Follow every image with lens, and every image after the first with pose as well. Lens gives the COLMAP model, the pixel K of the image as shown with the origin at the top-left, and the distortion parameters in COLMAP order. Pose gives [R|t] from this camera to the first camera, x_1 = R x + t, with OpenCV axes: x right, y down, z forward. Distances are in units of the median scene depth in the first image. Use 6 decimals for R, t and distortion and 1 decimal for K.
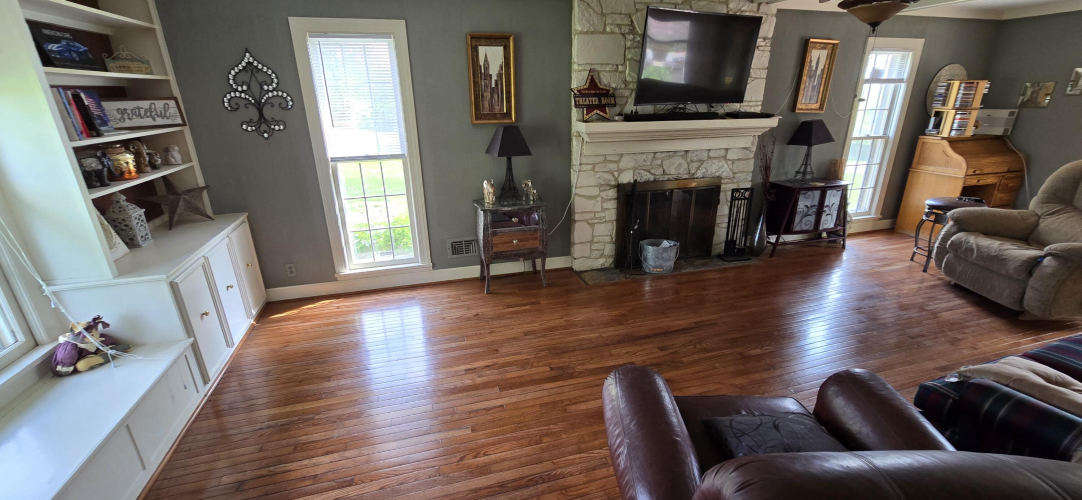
lens RADIAL K [[445.1, 0, 543.0], [0, 445.1, 256.5], [0, 0, 1]] dist [-0.003730, 0.000105]
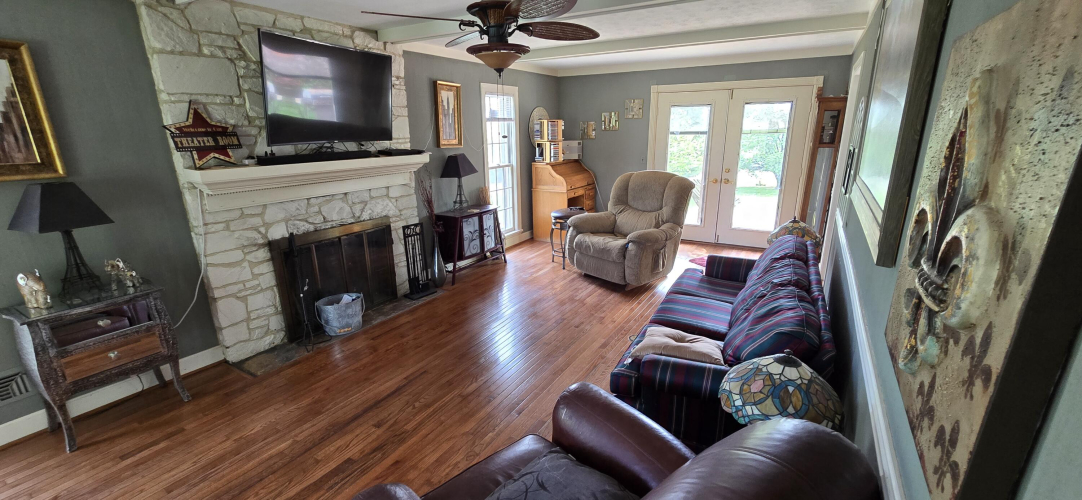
lens RADIAL K [[446.8, 0, 542.4], [0, 446.8, 259.8], [0, 0, 1]] dist [0.001911, -0.000105]
pose [[0.738084, -0.191765, 0.646883, 0.004131], [0.235541, 0.971673, 0.019300, -0.029328], [-0.632260, 0.138123, 0.762345, 0.072656]]
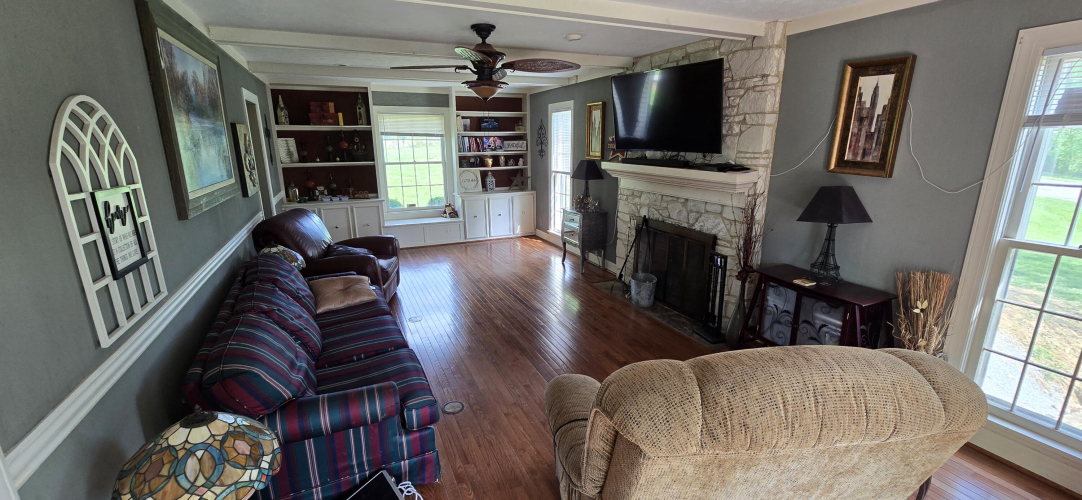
lens RADIAL K [[446.8, 0, 542.4], [0, 446.8, 259.8], [0, 0, 1]] dist [0.001911, -0.000105]
pose [[0.132655, 0.272064, -0.953092, 1.282842], [-0.331022, 0.918539, 0.216127, -0.227512], [0.934252, 0.286824, 0.211908, 0.546757]]
